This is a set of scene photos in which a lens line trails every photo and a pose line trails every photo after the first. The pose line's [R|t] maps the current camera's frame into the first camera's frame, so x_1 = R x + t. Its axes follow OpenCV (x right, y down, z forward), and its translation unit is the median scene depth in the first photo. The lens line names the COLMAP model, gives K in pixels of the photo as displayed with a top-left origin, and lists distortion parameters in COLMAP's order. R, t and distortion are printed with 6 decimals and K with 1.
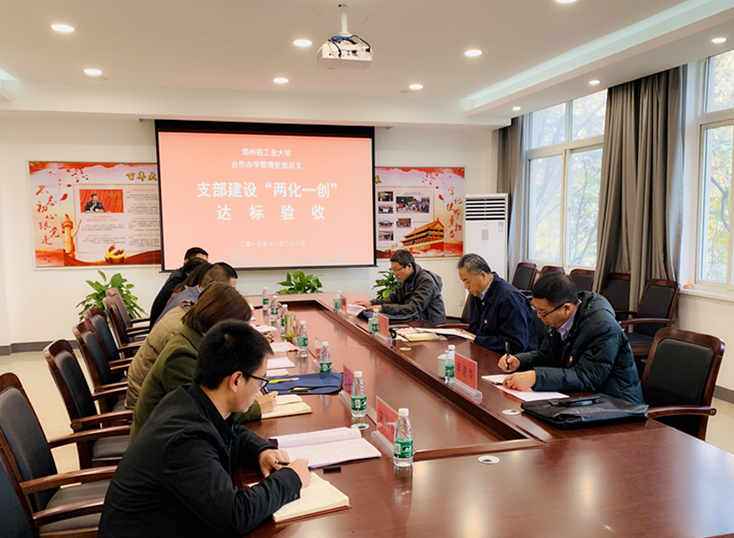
lens RADIAL K [[721.0, 0, 385.6], [0, 721.0, 304.0], [0, 0, 1]] dist [0.009808, 0.000000]
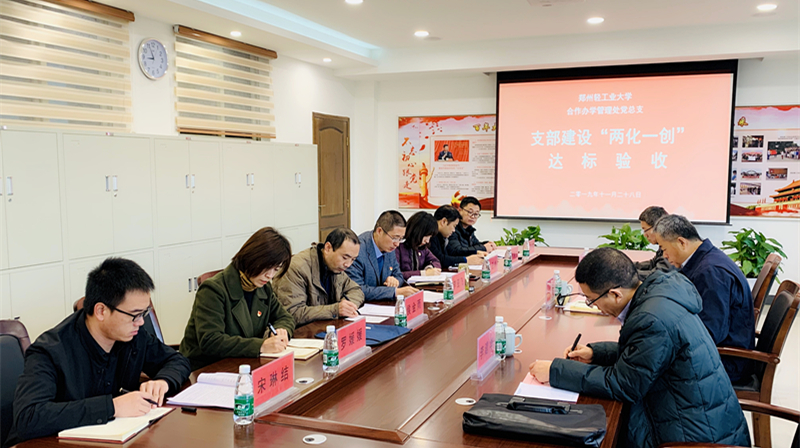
lens RADIAL K [[702.7, 0, 368.2], [0, 702.7, 255.2], [0, 0, 1]] dist [0.058075, -0.108177]
pose [[0.773140, 0.085709, -0.628417, 0.195447], [-0.080424, 0.996077, 0.036909, -0.013958], [0.629116, 0.022004, 0.777000, 0.093717]]
